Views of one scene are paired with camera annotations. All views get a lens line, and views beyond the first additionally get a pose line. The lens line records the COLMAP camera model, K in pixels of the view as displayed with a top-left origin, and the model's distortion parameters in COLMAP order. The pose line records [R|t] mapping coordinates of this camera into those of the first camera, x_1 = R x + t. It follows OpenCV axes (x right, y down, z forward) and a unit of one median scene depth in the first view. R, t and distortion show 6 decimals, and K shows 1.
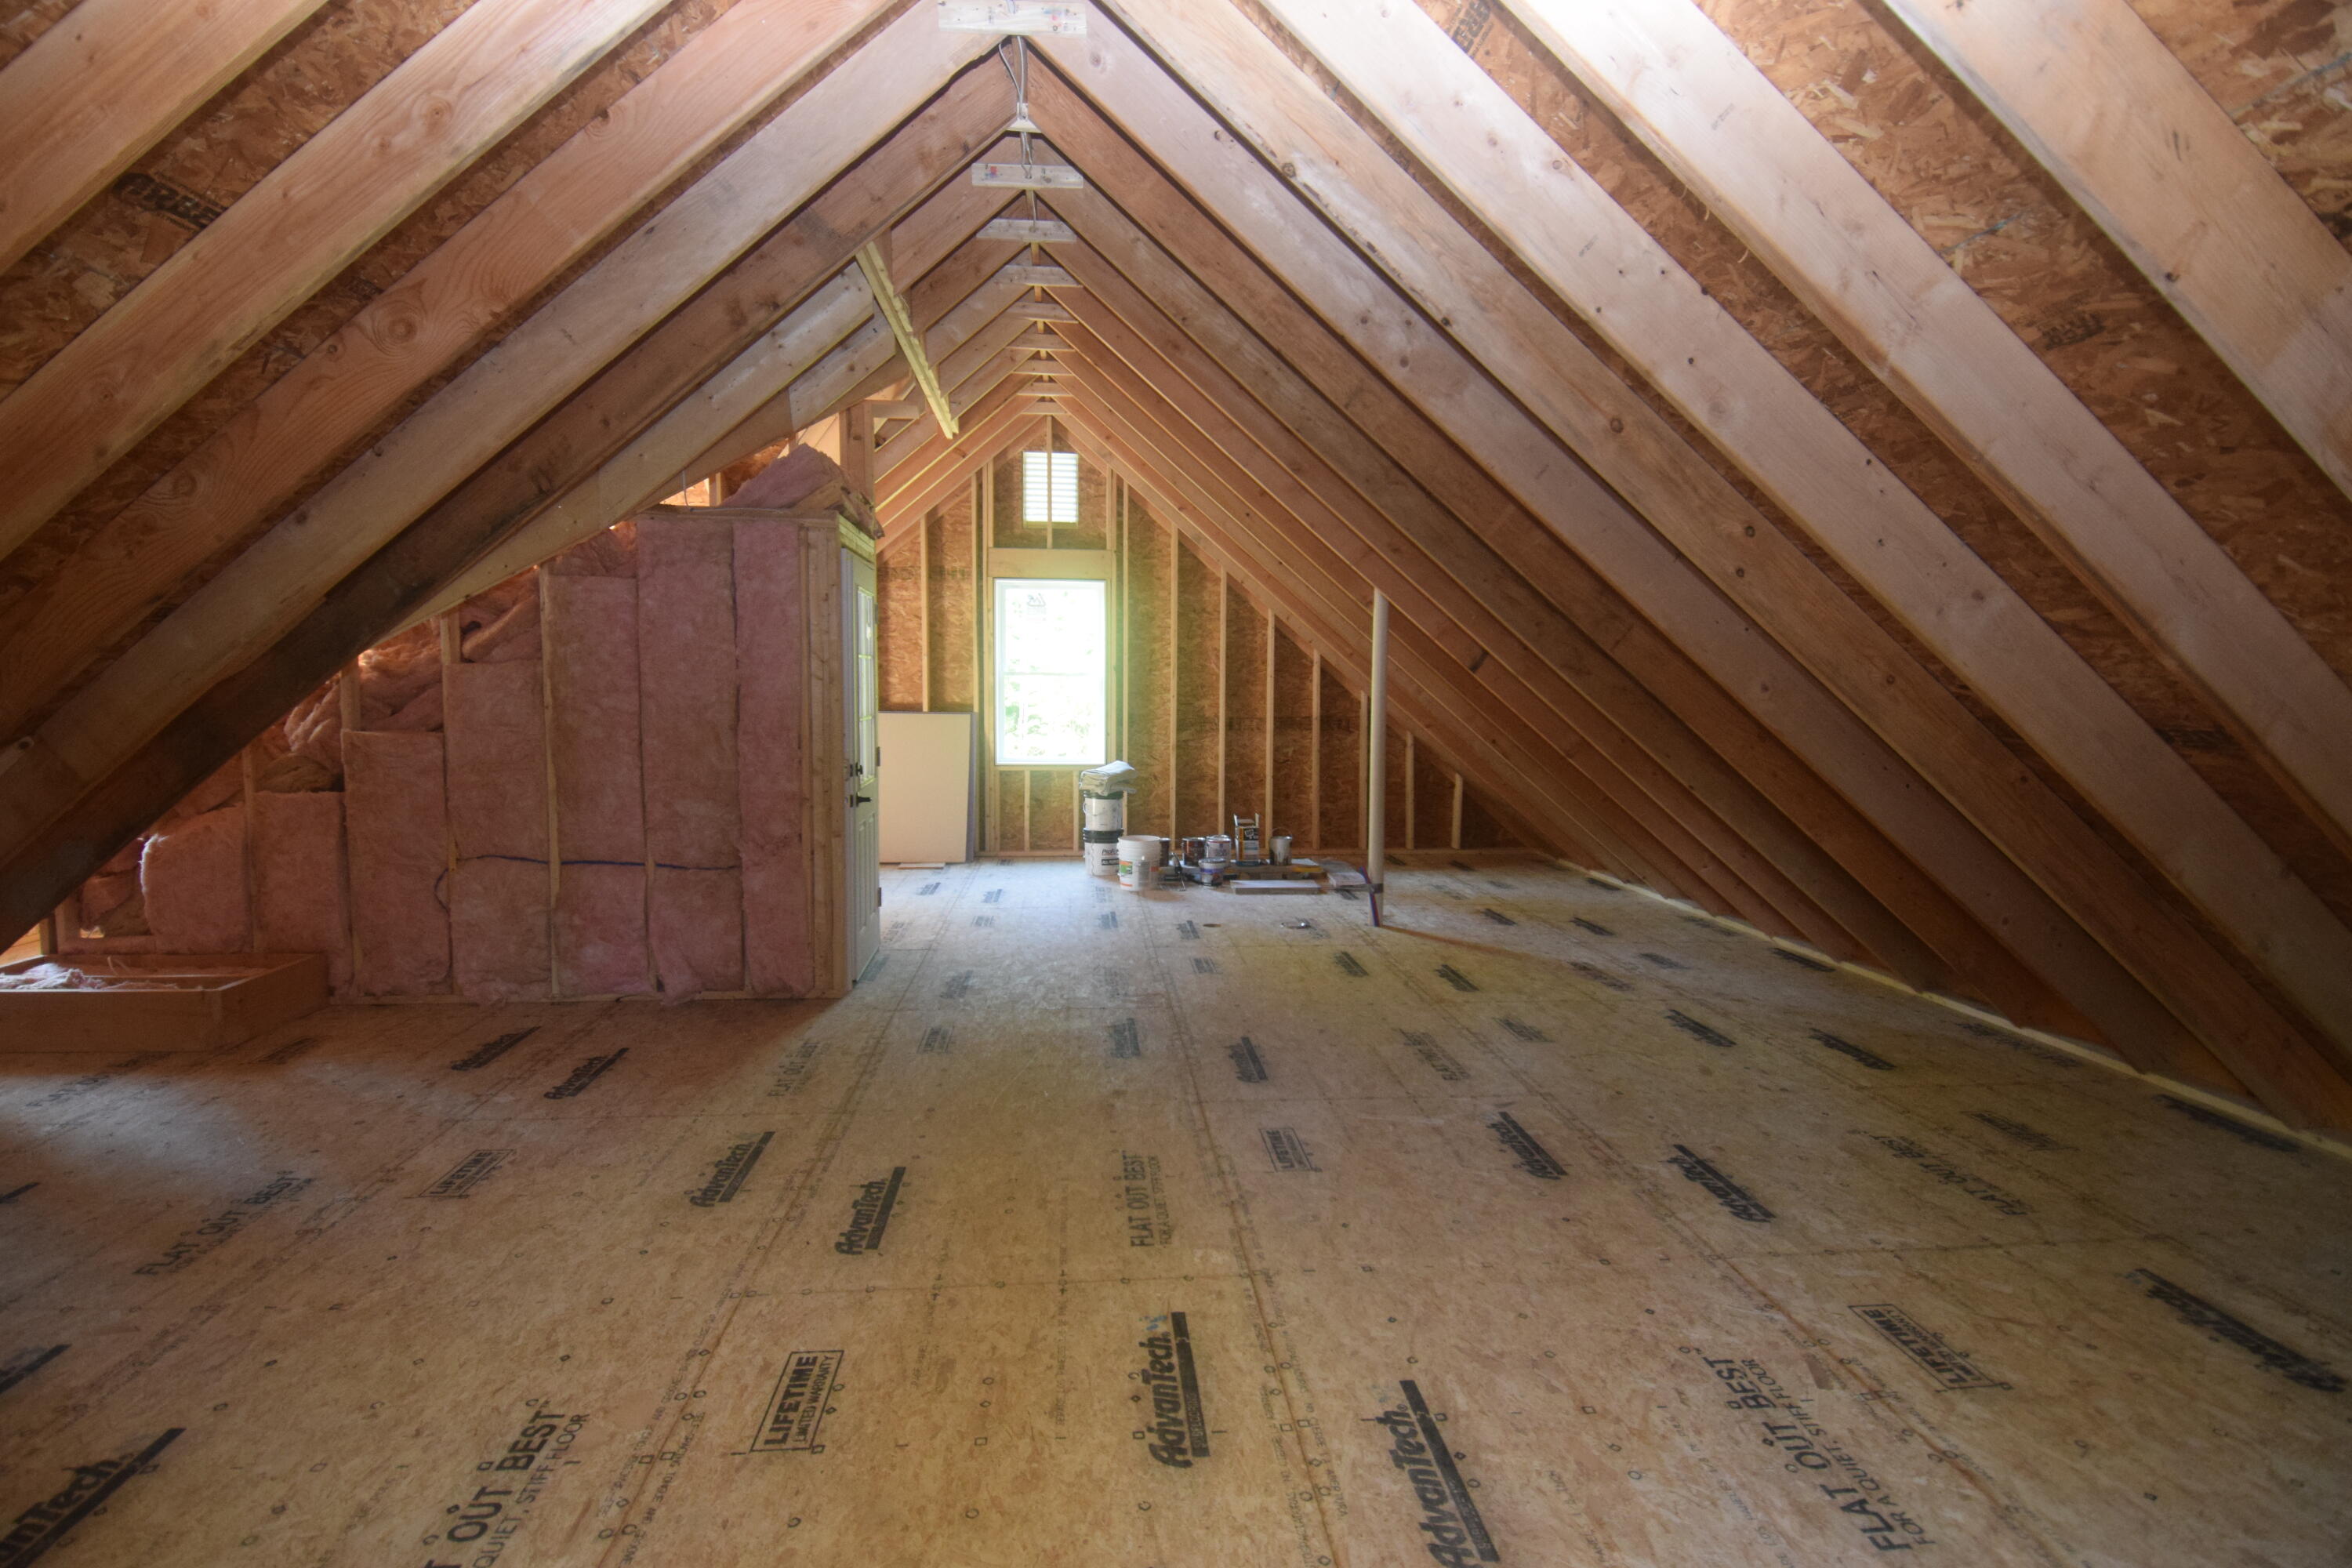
lens RADIAL K [[1242.8, 0, 1203.9], [0, 1242.8, 762.6], [0, 0, 1]] dist [0.028412, -0.036014]
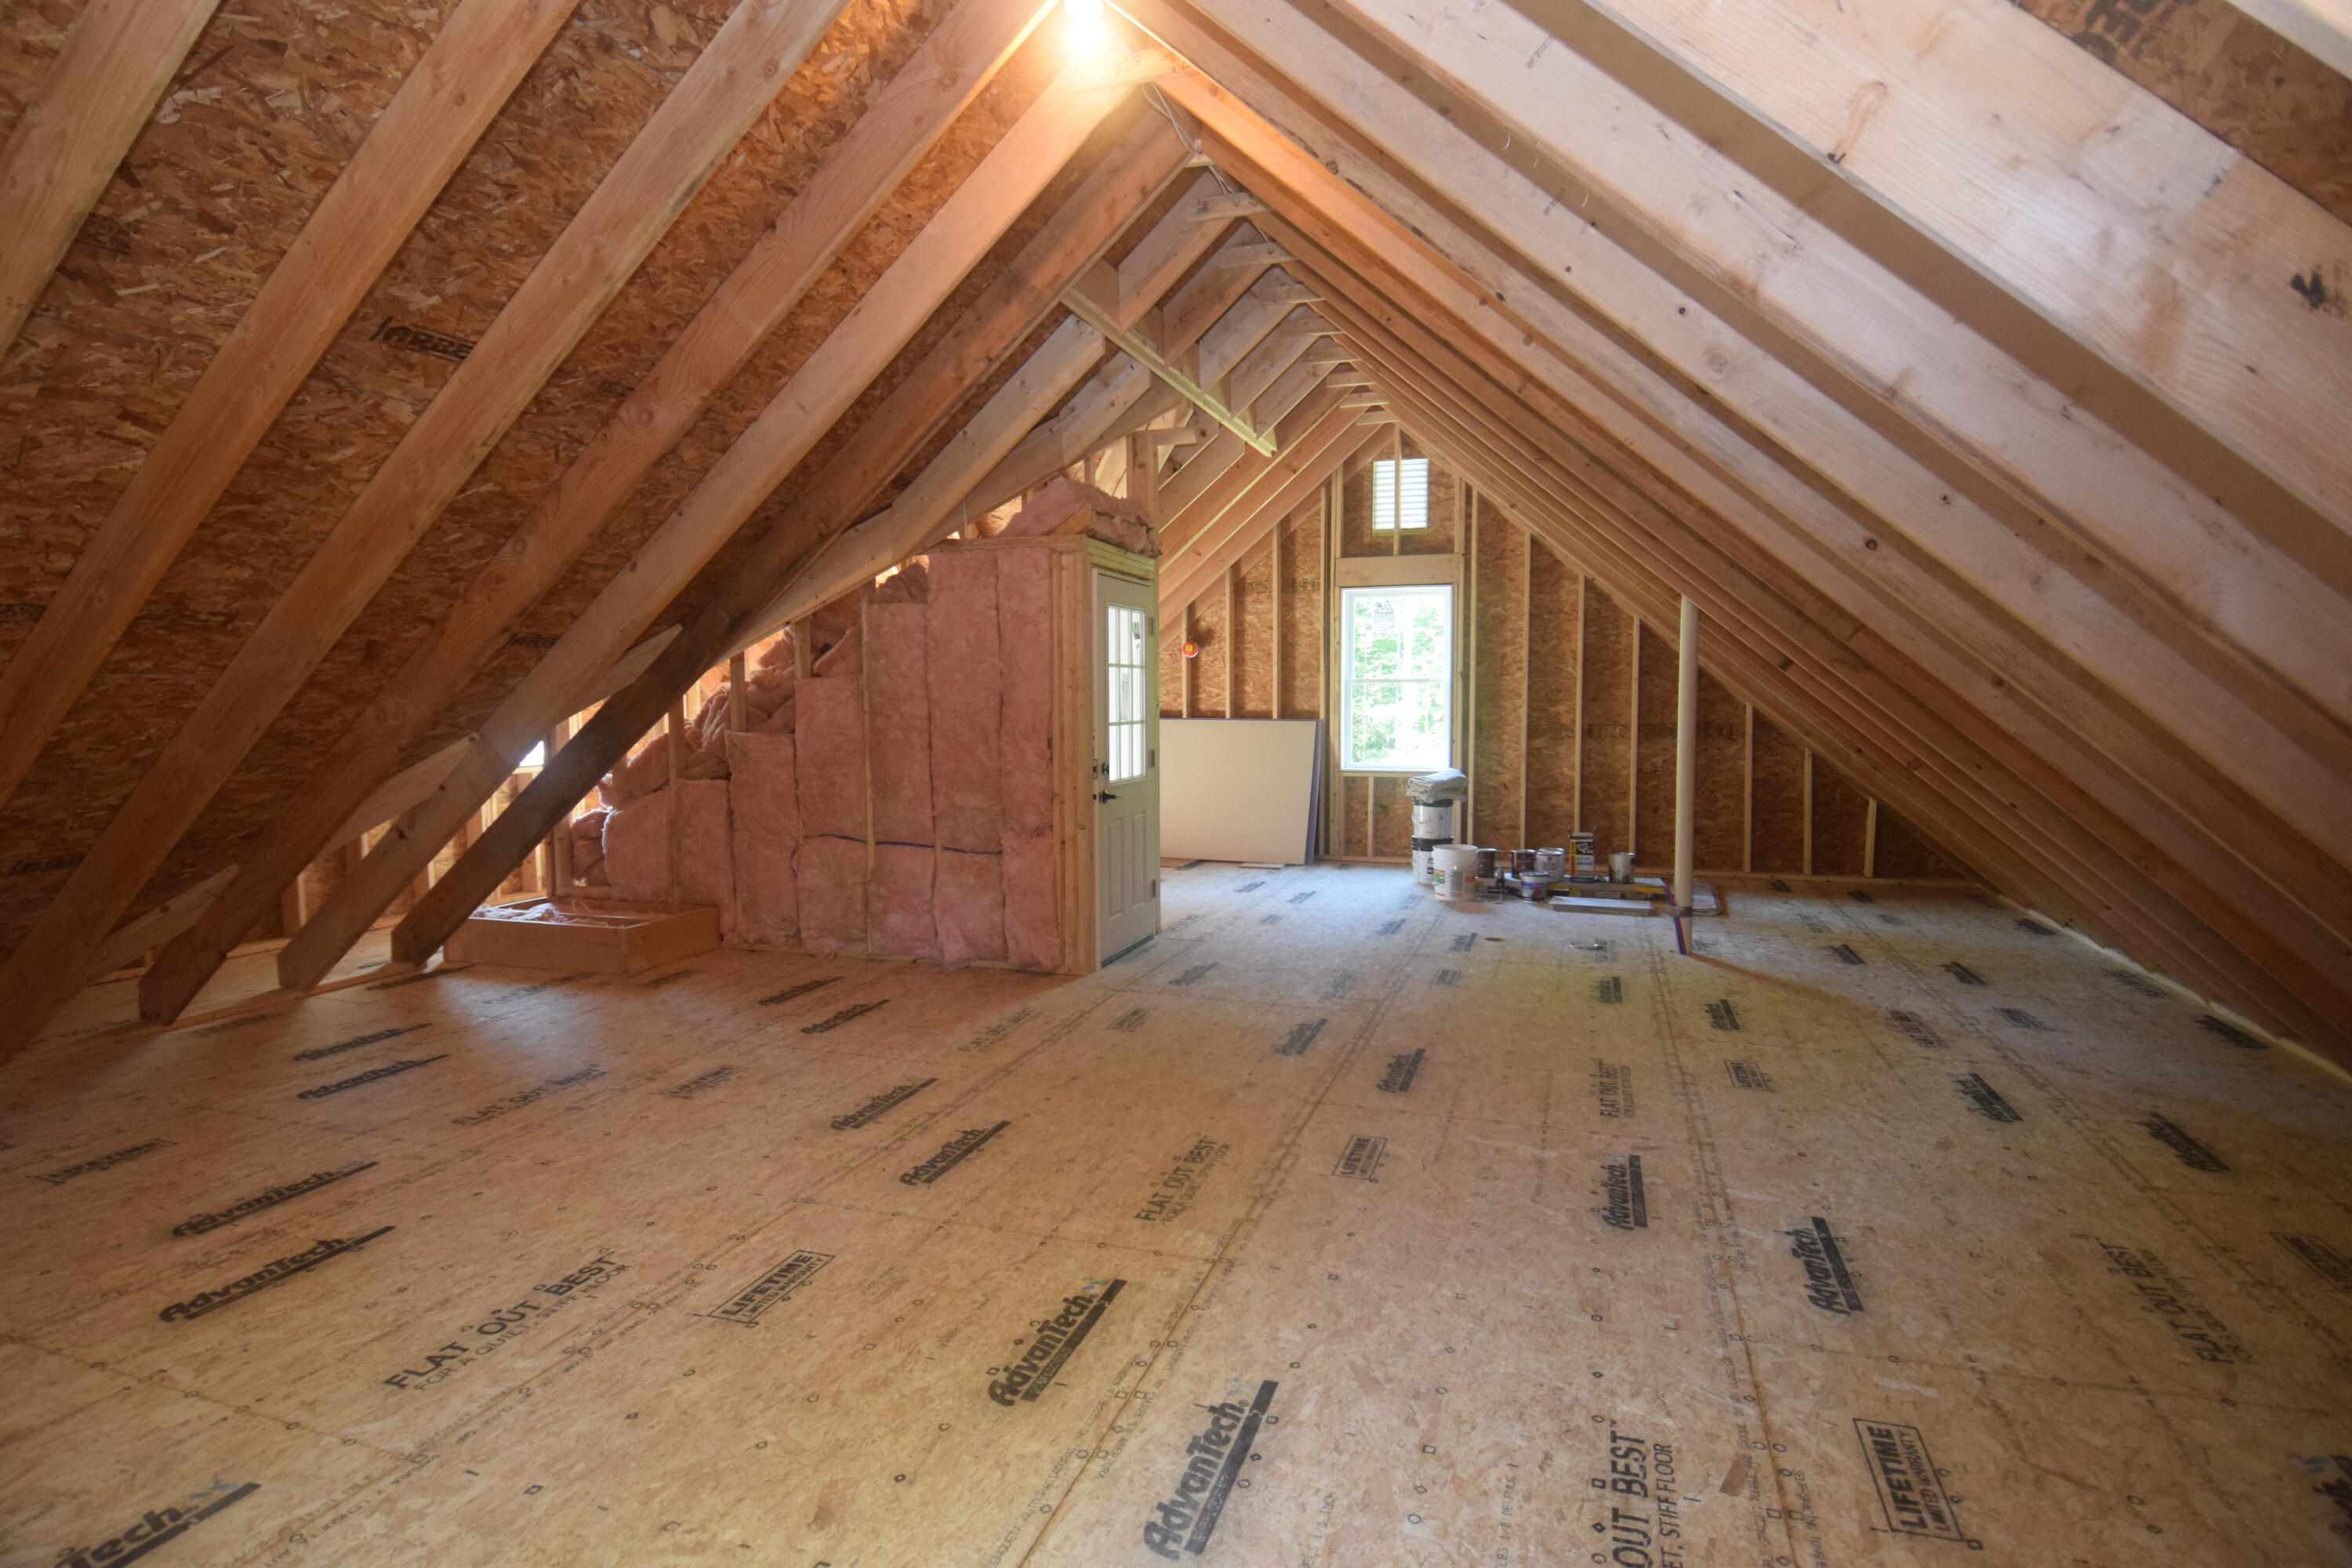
lens RADIAL K [[1242.8, 0, 1188.7], [0, 1242.8, 766.8], [0, 0, 1]] dist [0.028412, -0.036014]
pose [[0.915837, 0.014135, -0.401302, 0.312993], [-0.016253, 0.999866, -0.001872, 0.005947], [0.401222, 0.008237, 0.915944, 0.038545]]
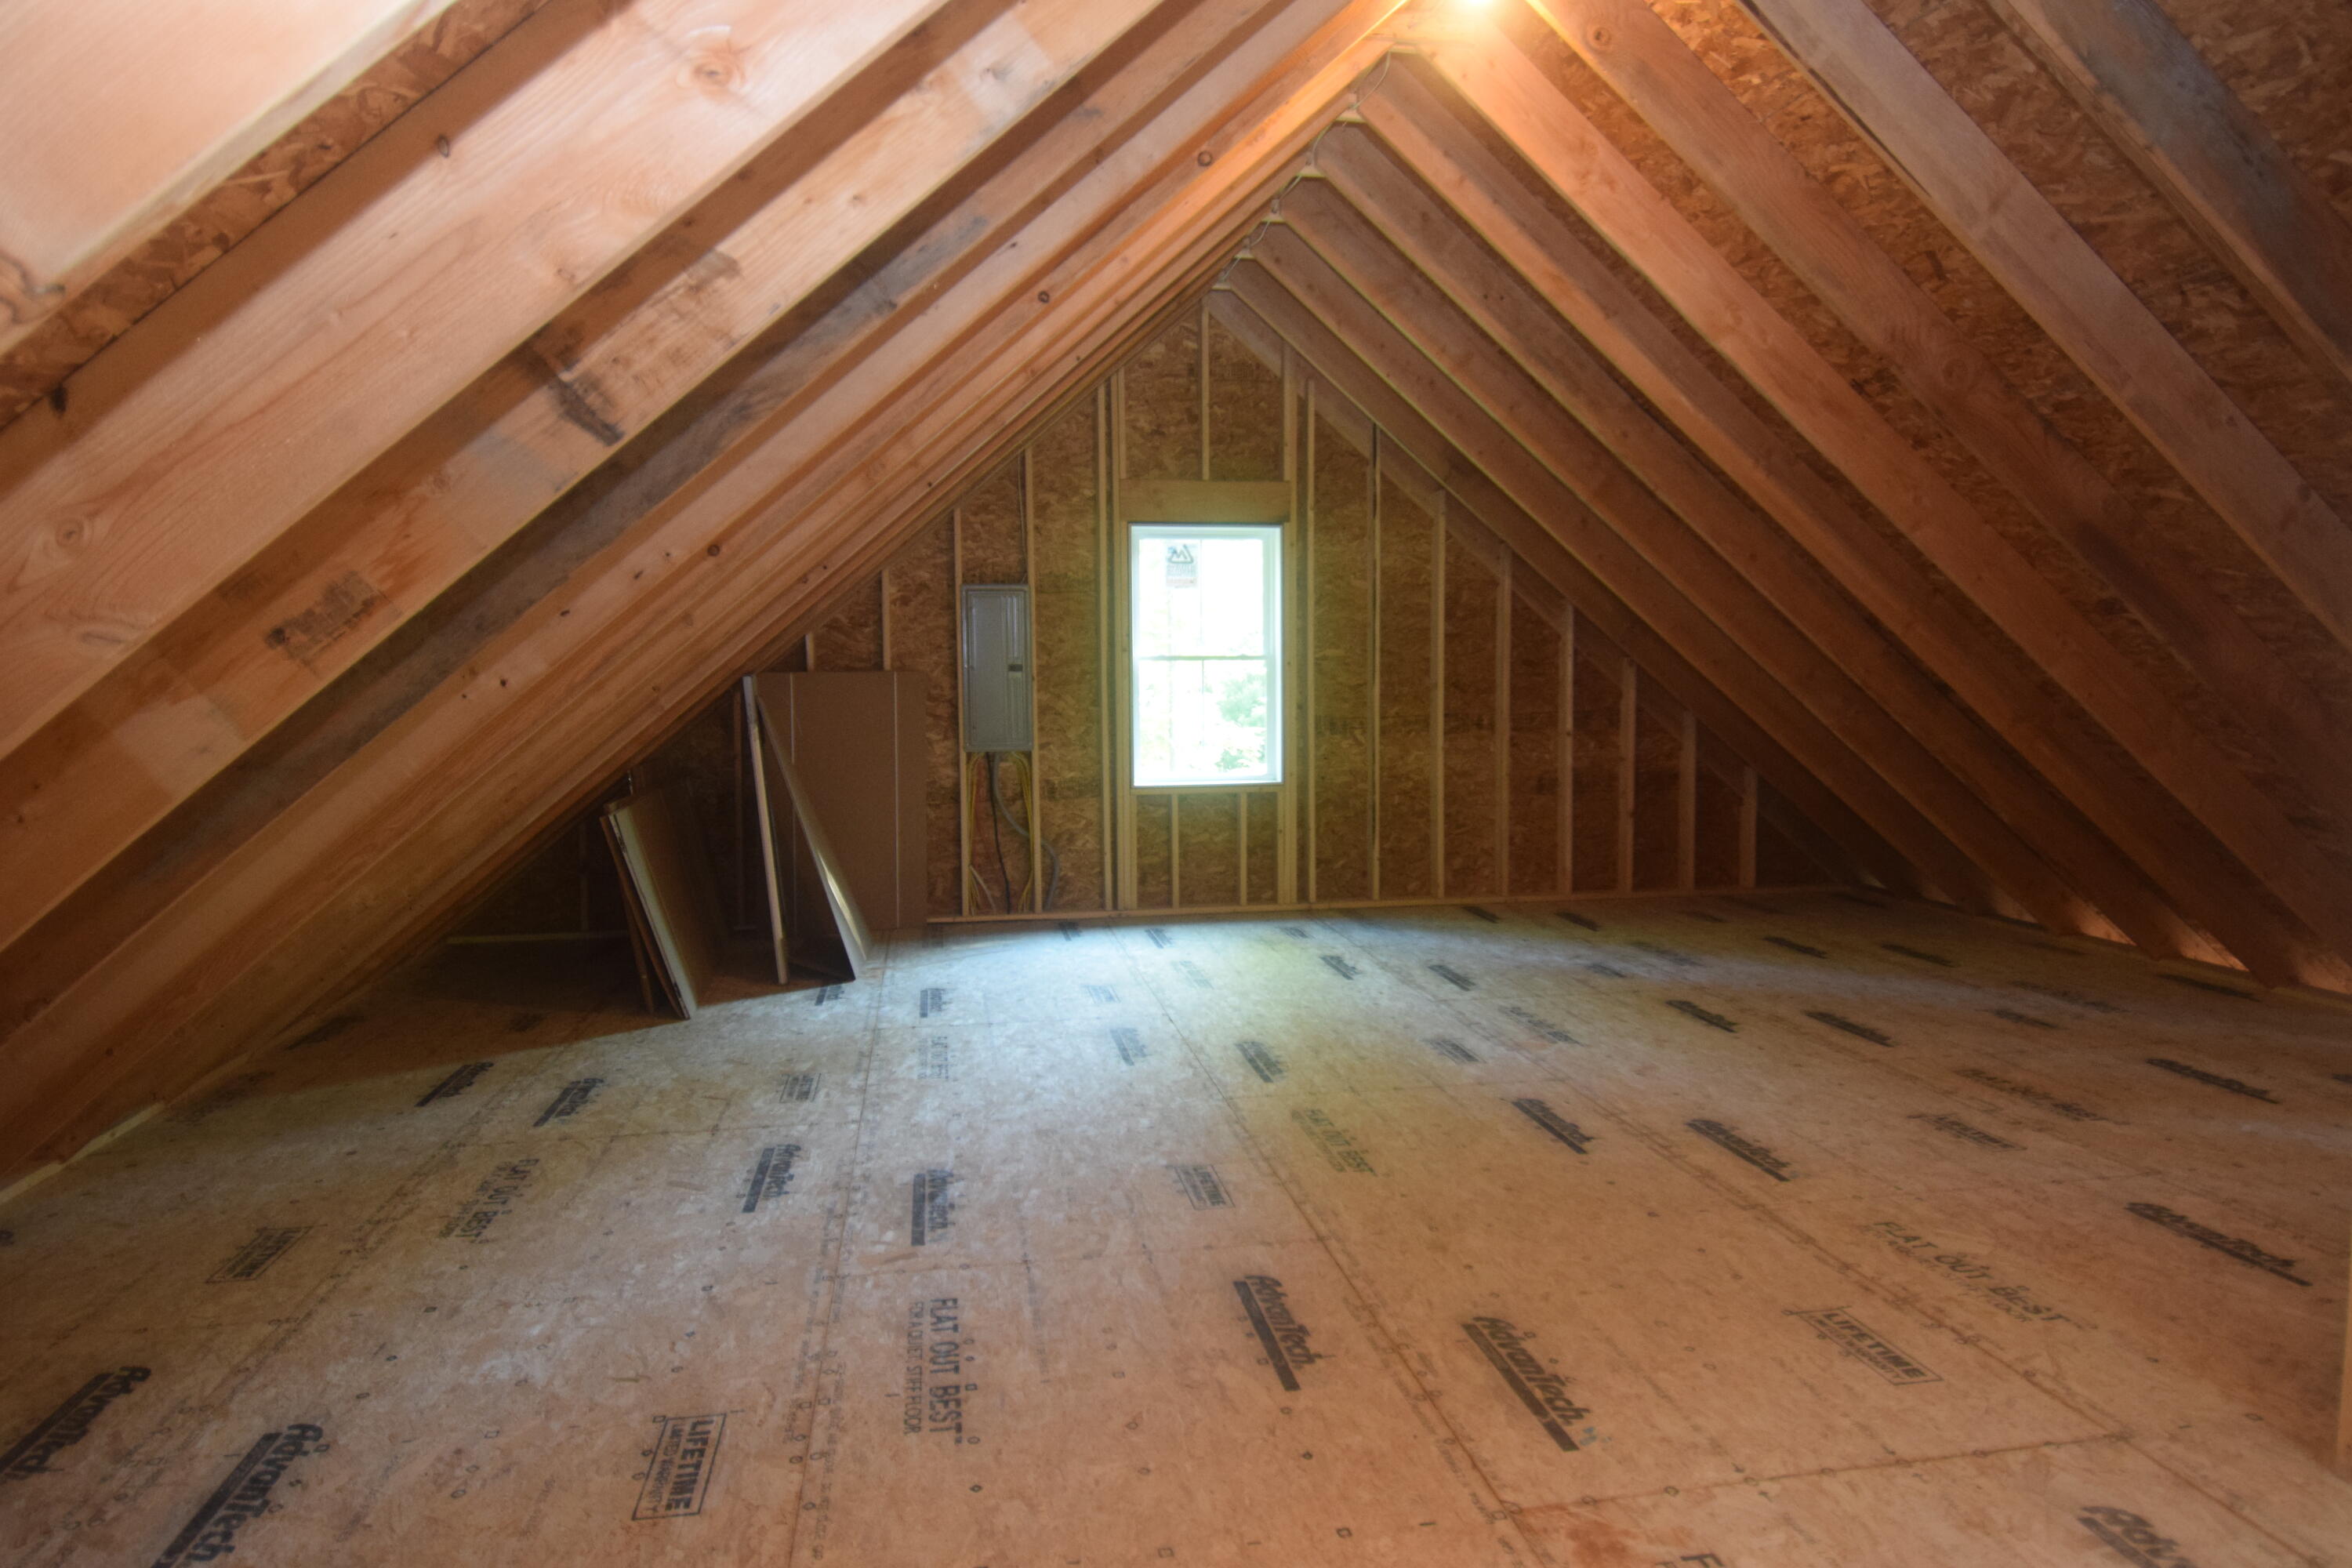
lens RADIAL K [[1465.5, 0, 1153.9], [0, 1465.5, 750.4], [0, 0, 1]] dist [0.034609, -0.042256]
pose [[-0.999004, 0.002674, -0.044531, 0.139897], [-0.002790, 0.992505, 0.122171, -0.128053], [0.044524, 0.122174, -0.991510, 1.908860]]
